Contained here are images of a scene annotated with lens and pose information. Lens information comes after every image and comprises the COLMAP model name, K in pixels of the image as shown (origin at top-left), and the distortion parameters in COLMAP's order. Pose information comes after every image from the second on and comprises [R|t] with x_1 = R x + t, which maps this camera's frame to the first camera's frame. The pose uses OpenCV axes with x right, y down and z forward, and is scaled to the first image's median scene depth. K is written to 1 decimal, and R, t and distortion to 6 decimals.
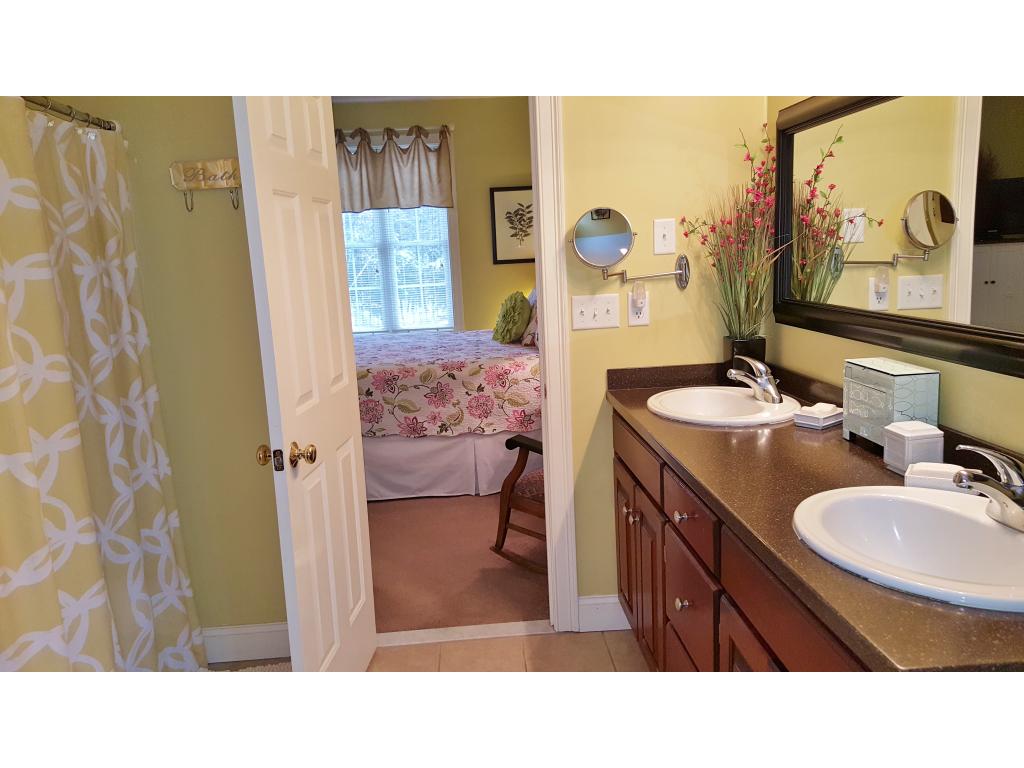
lens RADIAL K [[742.7, 0, 508.5], [0, 742.7, 369.1], [0, 0, 1]] dist [0.099343, -0.130347]
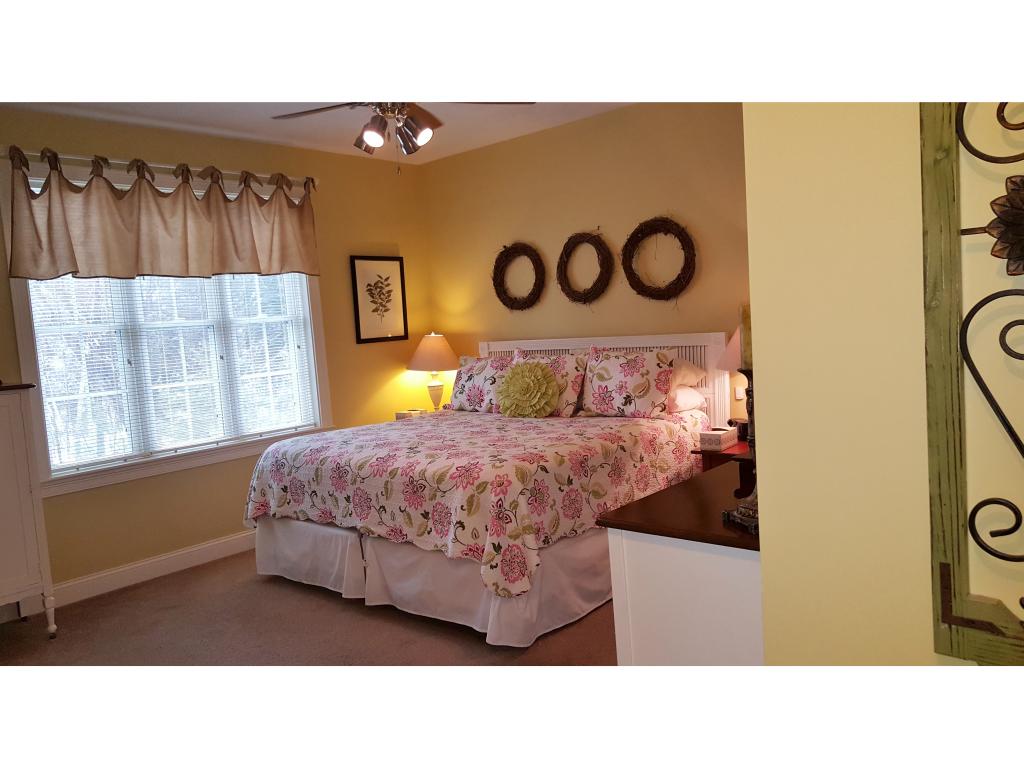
lens RADIAL K [[742.7, 0, 508.5], [0, 742.7, 369.1], [0, 0, 1]] dist [0.099343, -0.130347]
pose [[0.710147, -0.048417, 0.702387, -0.514577], [0.144393, 0.986442, -0.077991, -0.022219], [-0.689088, 0.156805, 0.707510, 0.297016]]
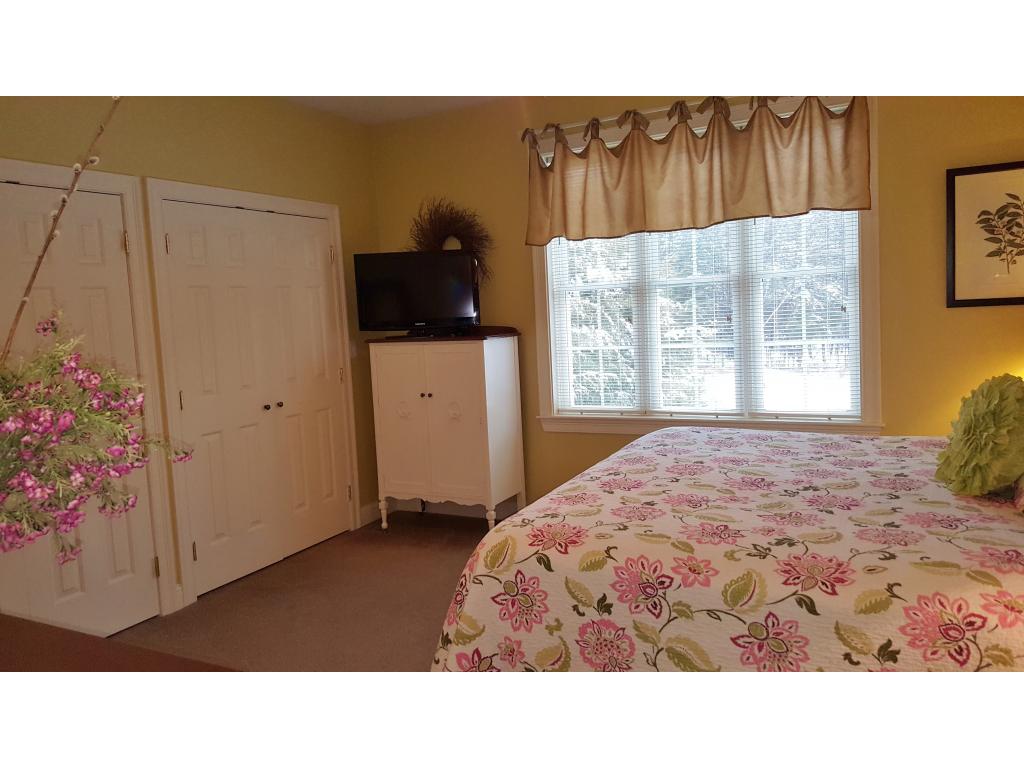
lens RADIAL K [[742.7, 0, 508.5], [0, 742.7, 369.1], [0, 0, 1]] dist [0.099343, -0.130347]
pose [[0.855672, 0.045462, -0.515518, -0.007681], [-0.069770, 0.997174, -0.027868, -0.059871], [0.512794, 0.059814, 0.856426, 0.375683]]
